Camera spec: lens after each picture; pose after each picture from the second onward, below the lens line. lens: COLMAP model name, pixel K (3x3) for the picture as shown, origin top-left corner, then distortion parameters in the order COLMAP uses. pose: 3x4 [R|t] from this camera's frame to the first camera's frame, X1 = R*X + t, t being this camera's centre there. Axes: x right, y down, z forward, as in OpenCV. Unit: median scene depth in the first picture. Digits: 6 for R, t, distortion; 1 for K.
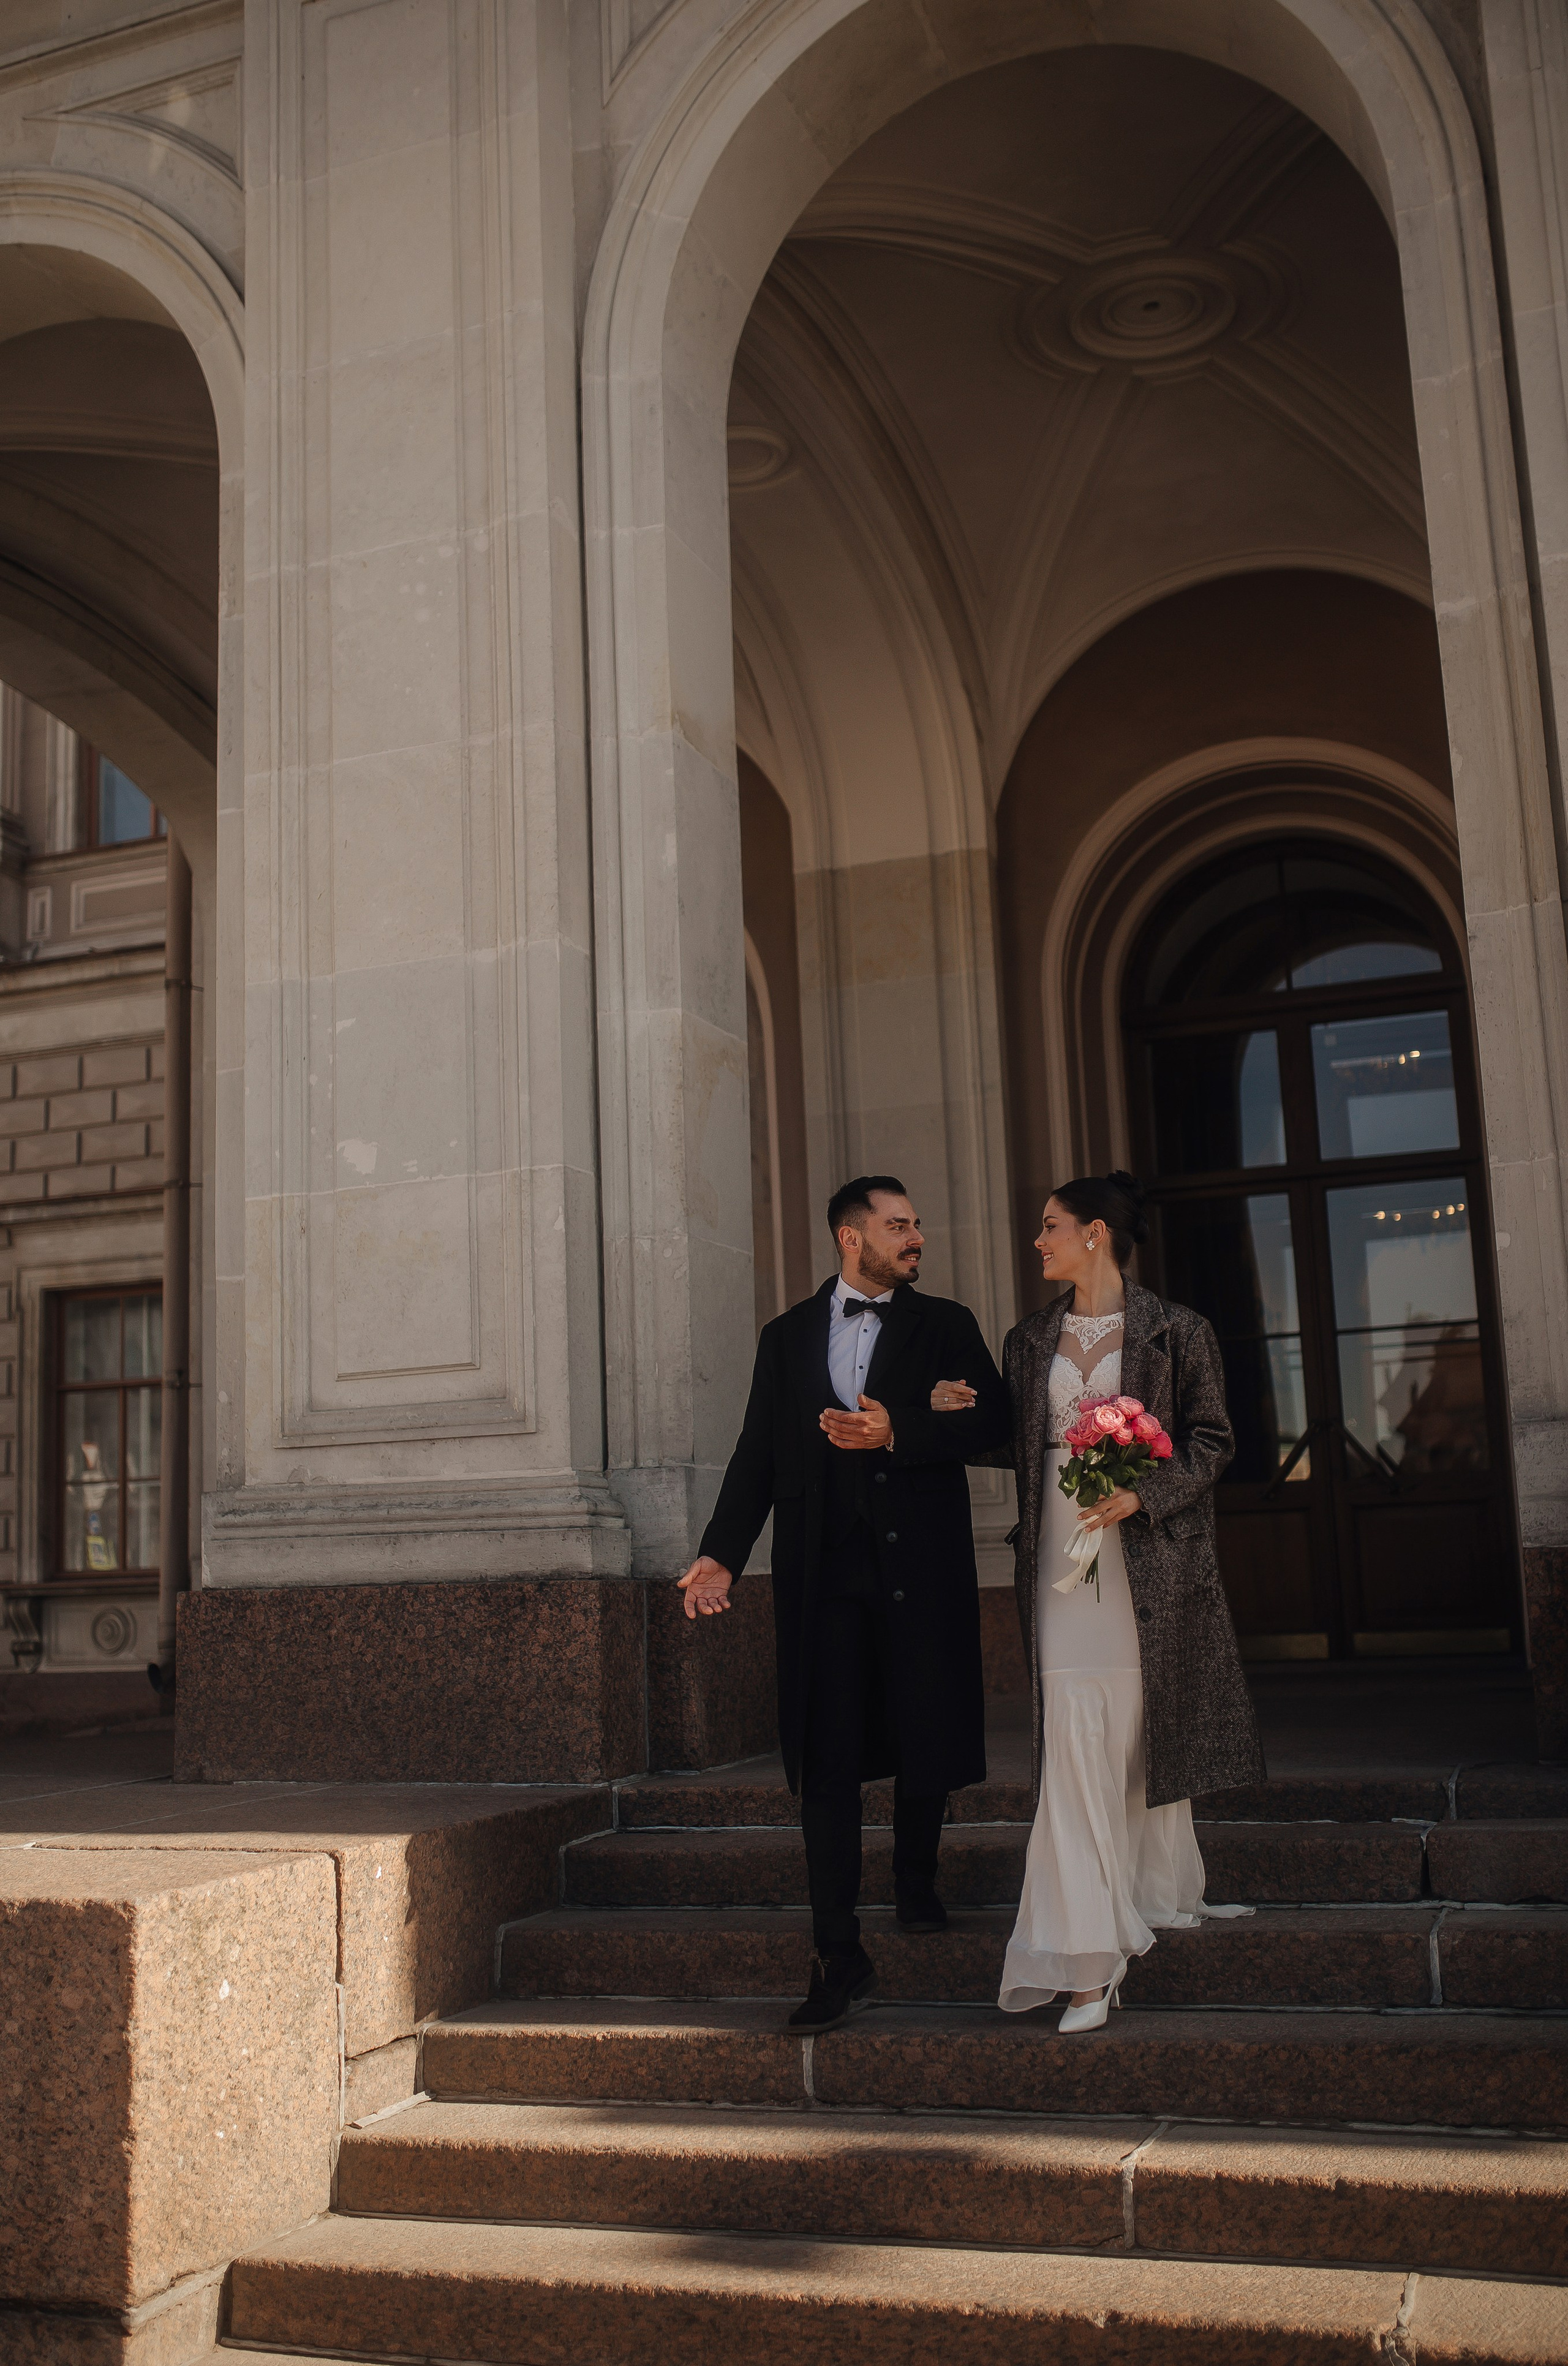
lens RADIAL K [[2419.3, 0, 768.8], [0, 2419.3, 1183.5], [0, 0, 1]] dist [-0.030887, 0.000000]
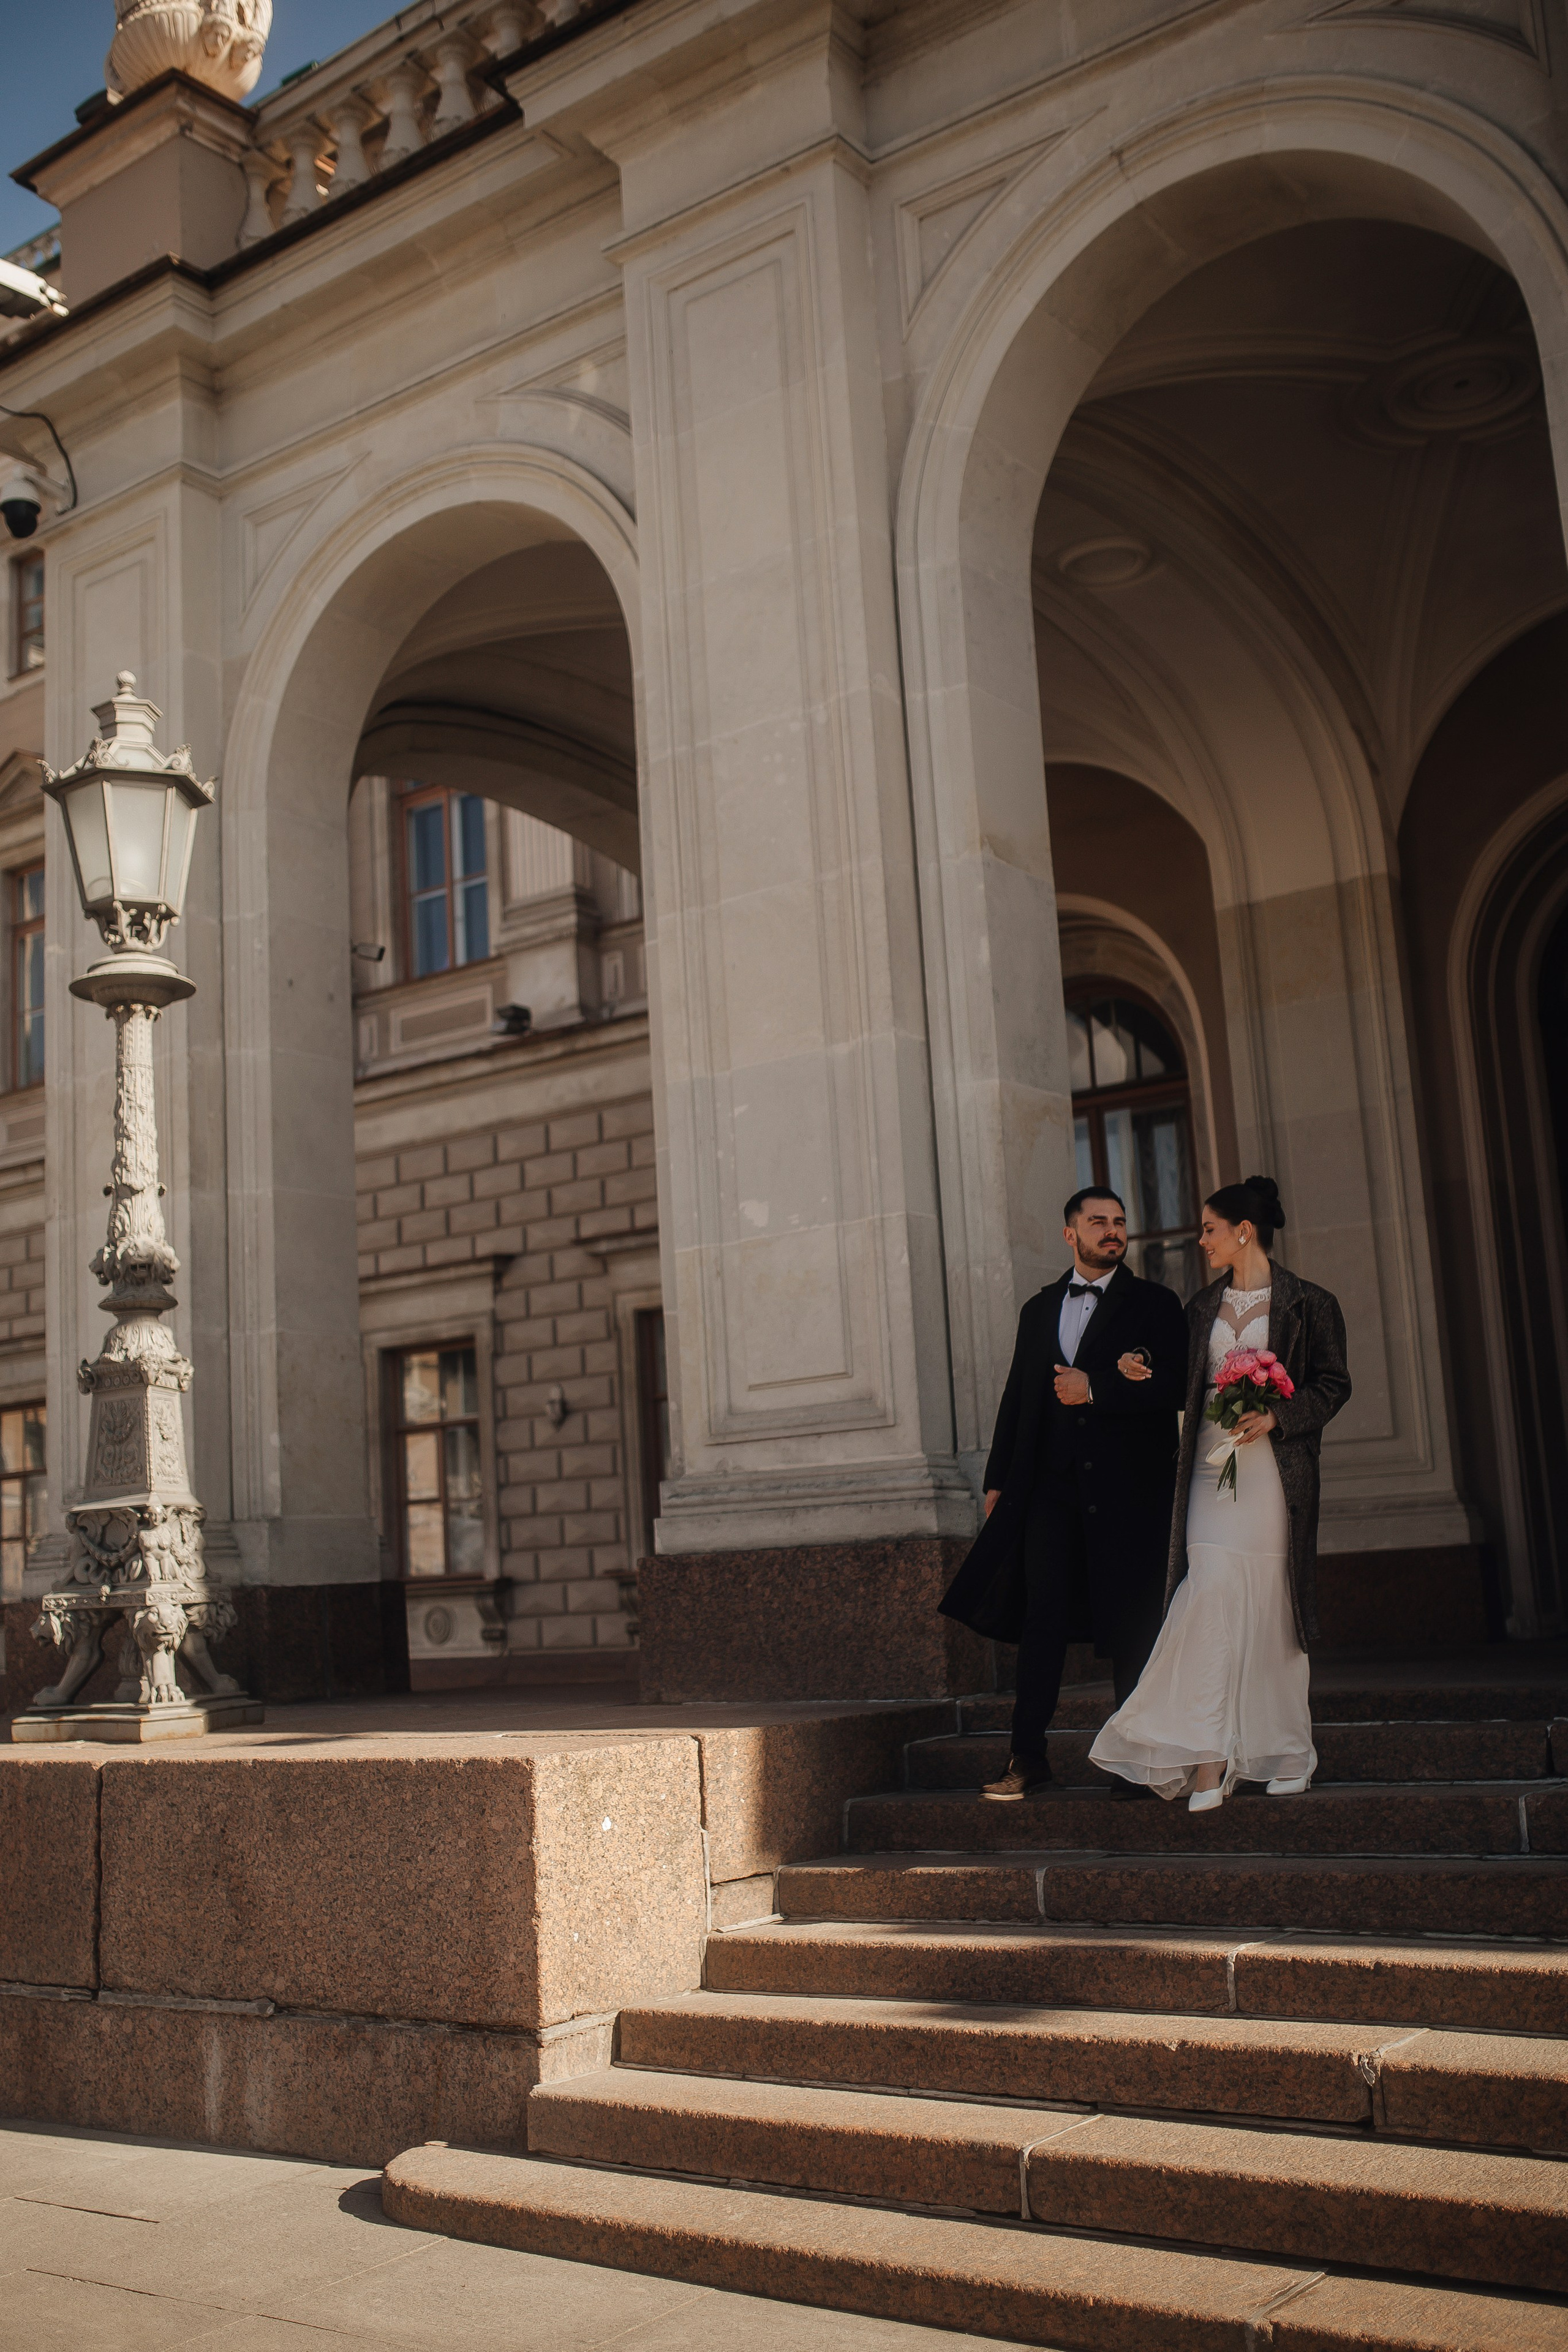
lens RADIAL K [[2405.3, 0, 709.5], [0, 2405.3, 1195.7], [0, 0, 1]] dist [-0.030887, 0.000000]
pose [[0.958413, -0.061225, -0.278739, 0.161032], [0.063512, 0.997981, -0.000829, -0.020928], [0.278227, -0.016909, 0.960366, -0.221519]]
